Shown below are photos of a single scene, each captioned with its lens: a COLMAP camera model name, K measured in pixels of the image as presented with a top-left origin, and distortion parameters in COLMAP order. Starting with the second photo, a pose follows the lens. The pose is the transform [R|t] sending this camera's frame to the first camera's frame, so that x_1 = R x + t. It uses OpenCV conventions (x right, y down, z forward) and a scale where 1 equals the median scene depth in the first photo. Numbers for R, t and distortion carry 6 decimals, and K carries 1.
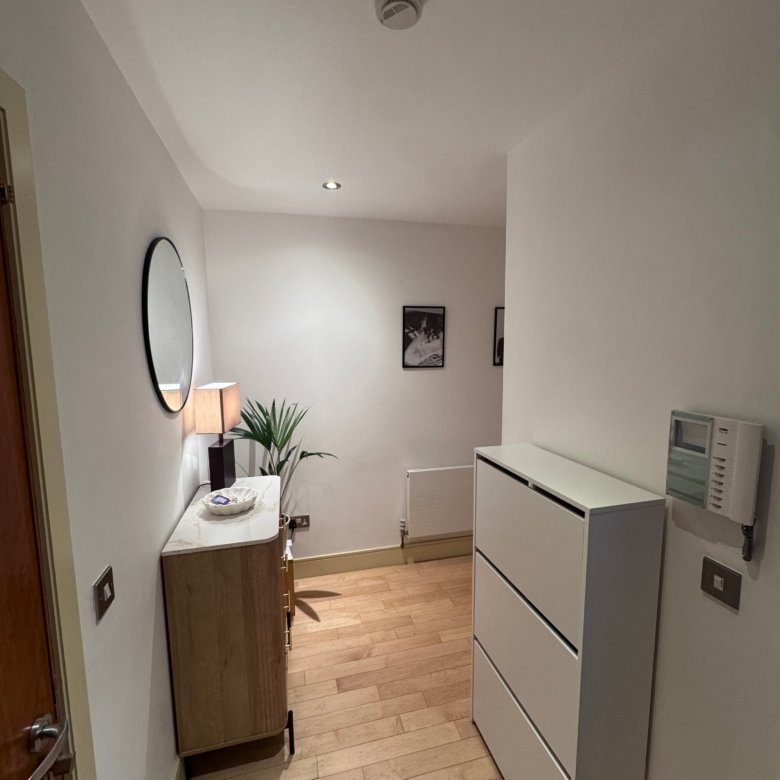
lens RADIAL K [[416.6, 0, 391.6], [0, 416.6, 392.0], [0, 0, 1]] dist [-0.002781, 0.000291]
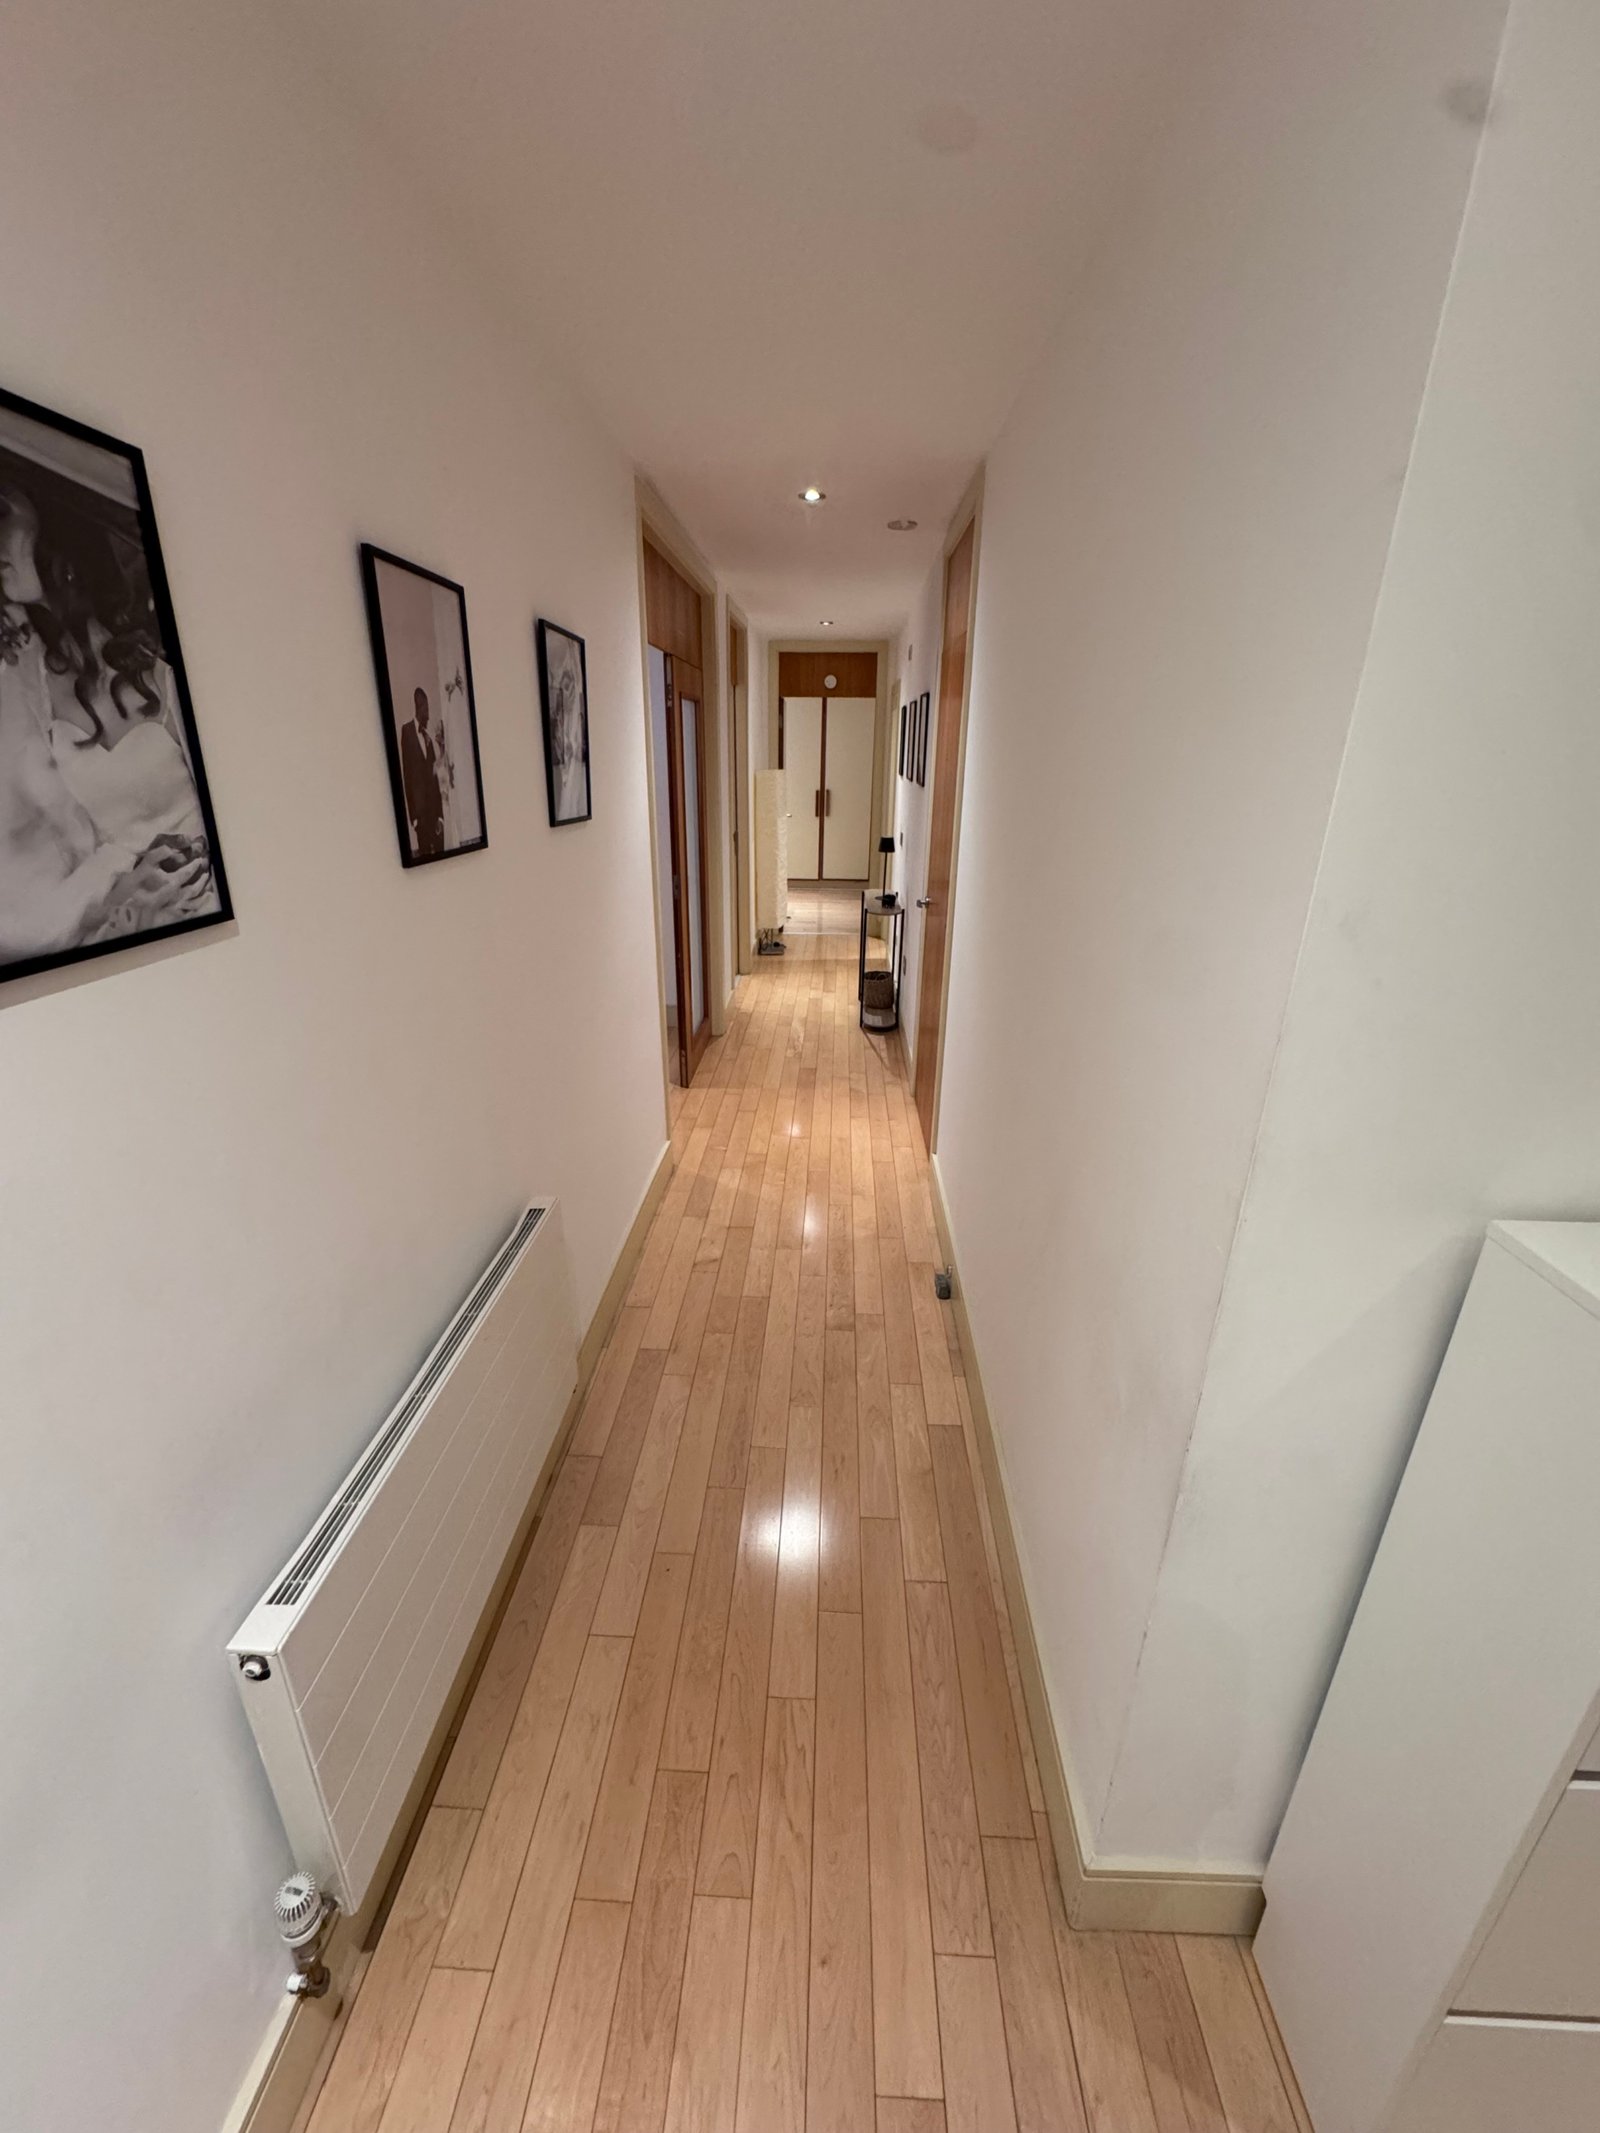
lens RADIAL K [[852.6, 0, 798.7], [0, 852.6, 1071.7], [0, 0, 1]] dist [-0.002627, 0.000337]
pose [[0.298652, -0.333210, 0.894303, -0.109854], [0.103279, 0.942850, 0.316808, -0.086385], [-0.948757, -0.002252, 0.315998, 0.729598]]
